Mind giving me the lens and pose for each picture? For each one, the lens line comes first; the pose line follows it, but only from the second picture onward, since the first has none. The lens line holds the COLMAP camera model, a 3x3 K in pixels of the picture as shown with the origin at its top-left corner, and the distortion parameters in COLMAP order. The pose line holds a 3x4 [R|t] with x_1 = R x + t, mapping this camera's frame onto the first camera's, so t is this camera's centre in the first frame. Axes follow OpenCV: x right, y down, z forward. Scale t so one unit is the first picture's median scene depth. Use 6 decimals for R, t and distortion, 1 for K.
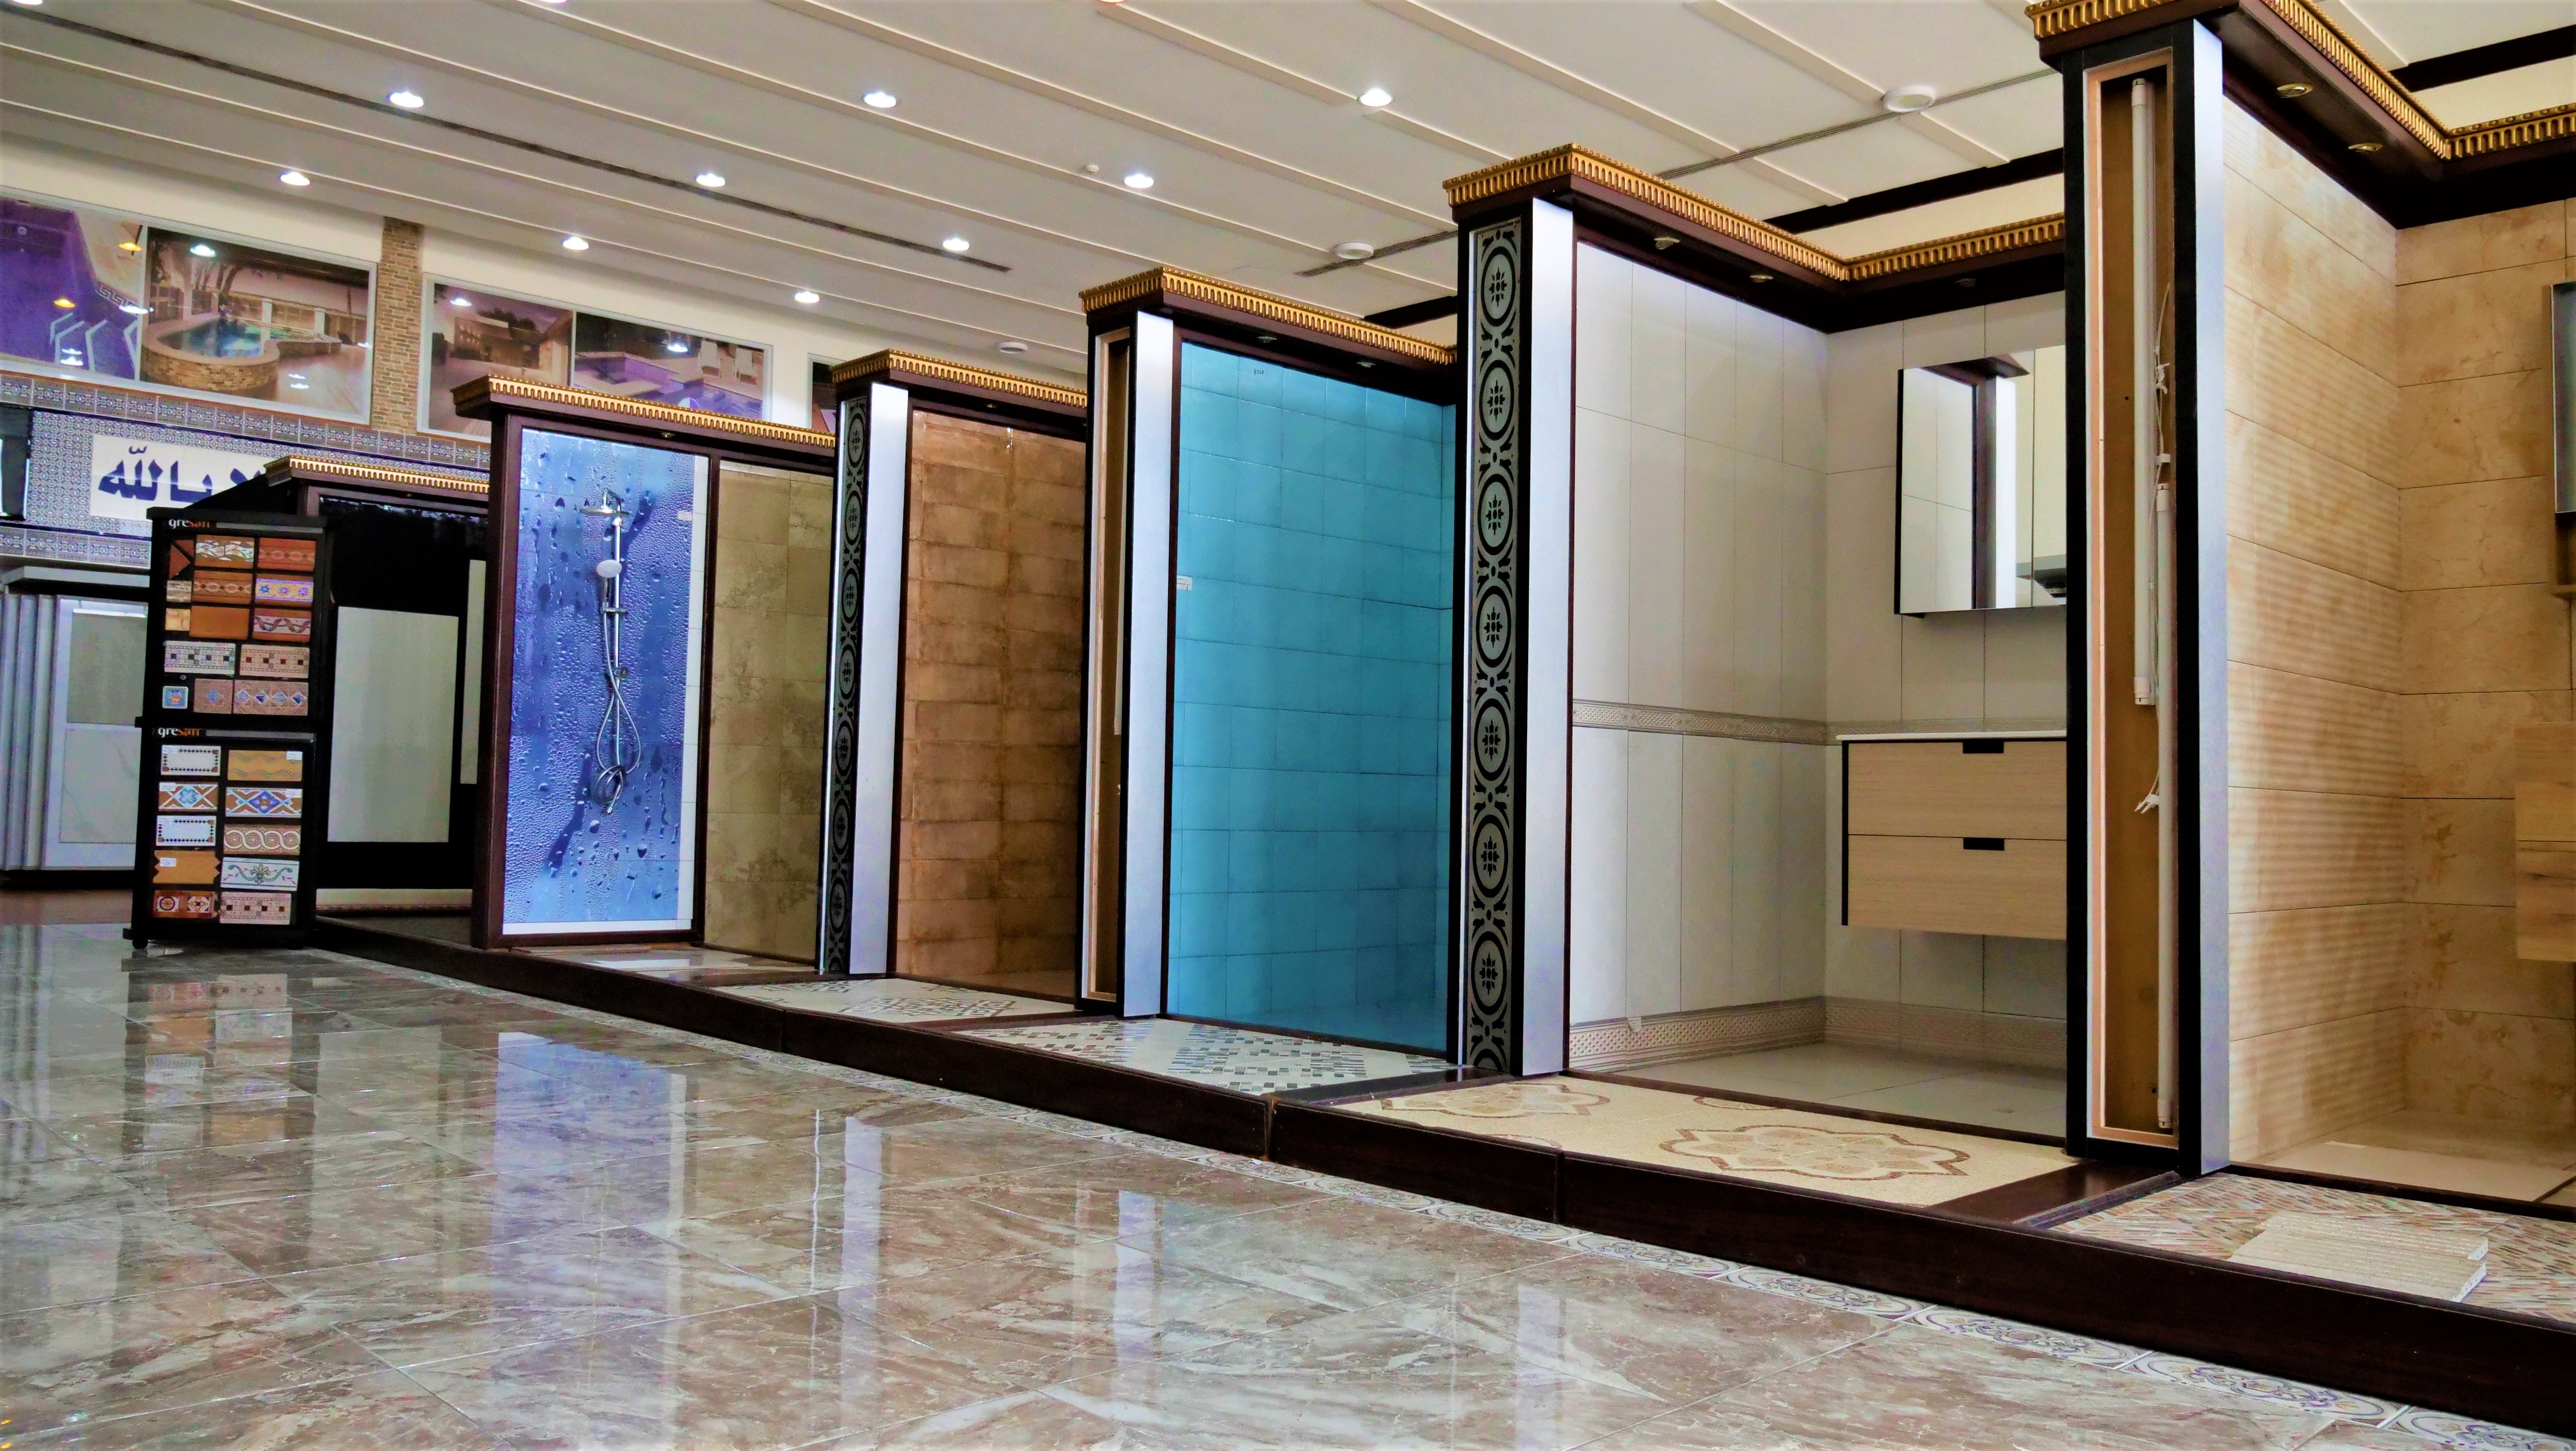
lens RADIAL K [[1860.8, 0, 1288.0], [0, 1860.8, 725.5], [0, 0, 1]] dist [-0.023113, 0.006931]
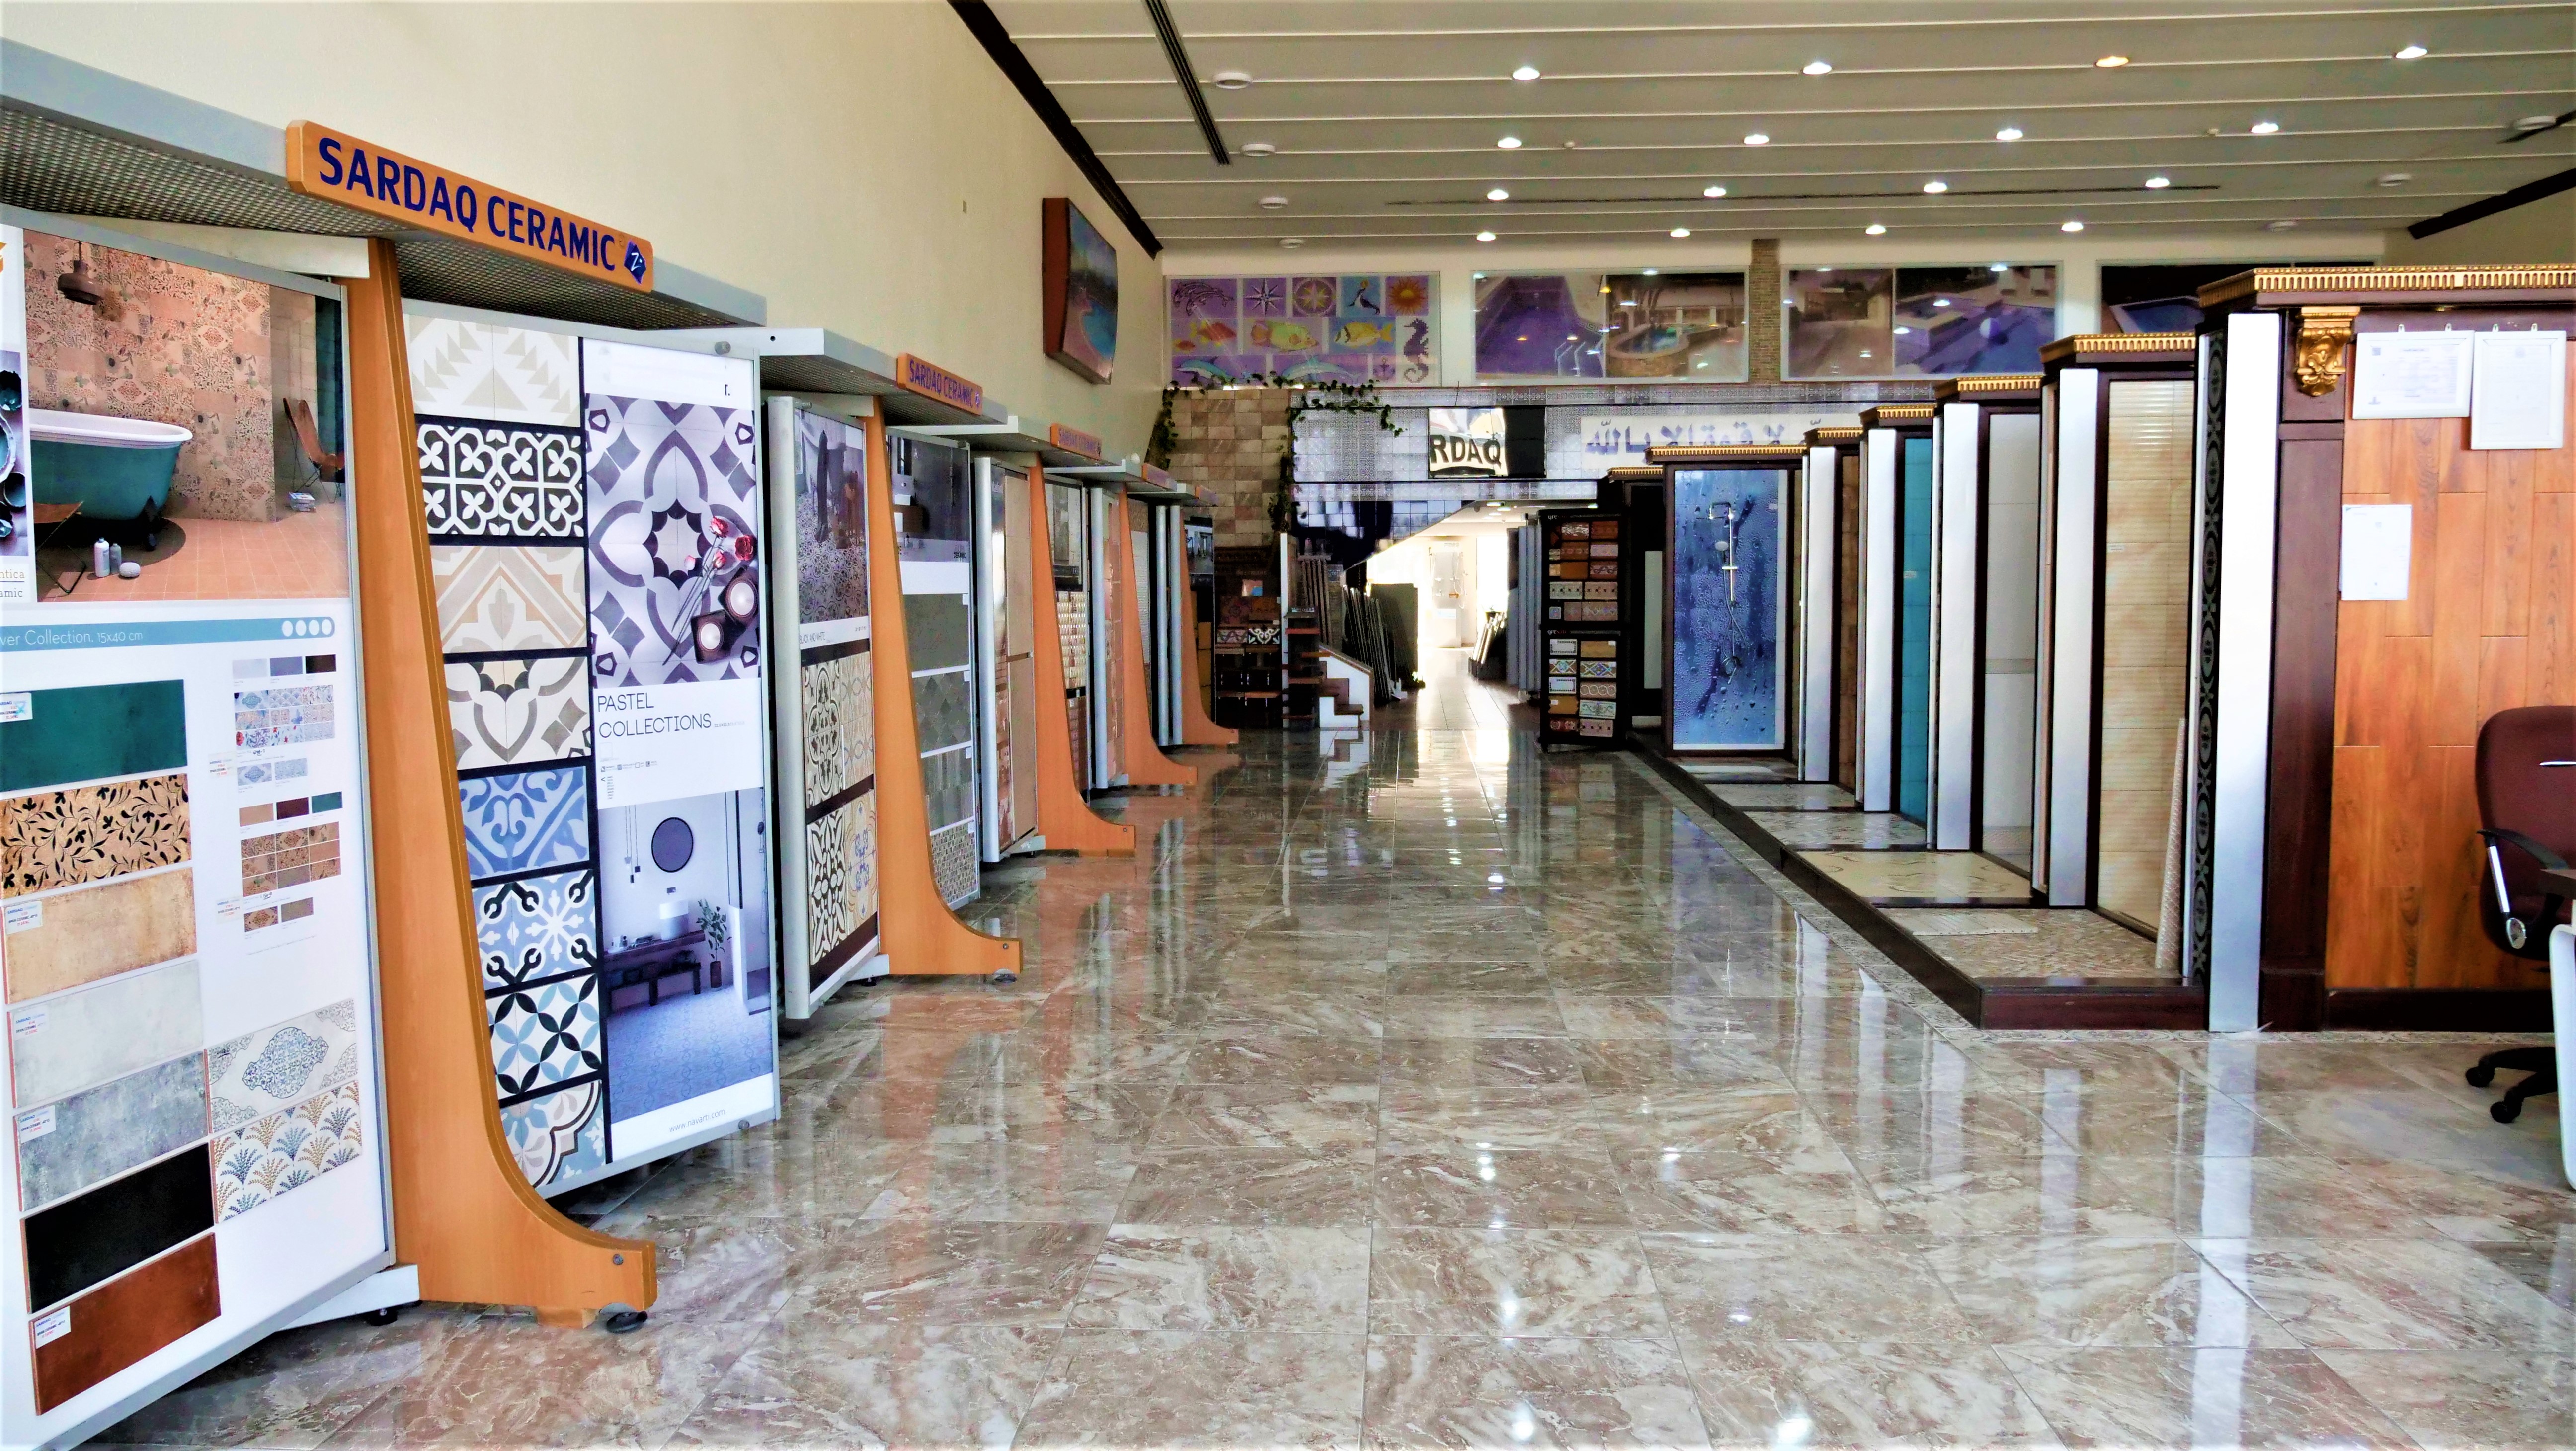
lens RADIAL K [[1860.8, 0, 1288.0], [0, 1860.8, 725.5], [0, 0, 1]] dist [-0.023113, 0.006931]
pose [[0.674584, 0.028486, -0.737648, 0.428412], [0.057560, 0.994183, 0.091032, -0.063857], [0.735951, -0.103868, 0.669020, -0.325695]]
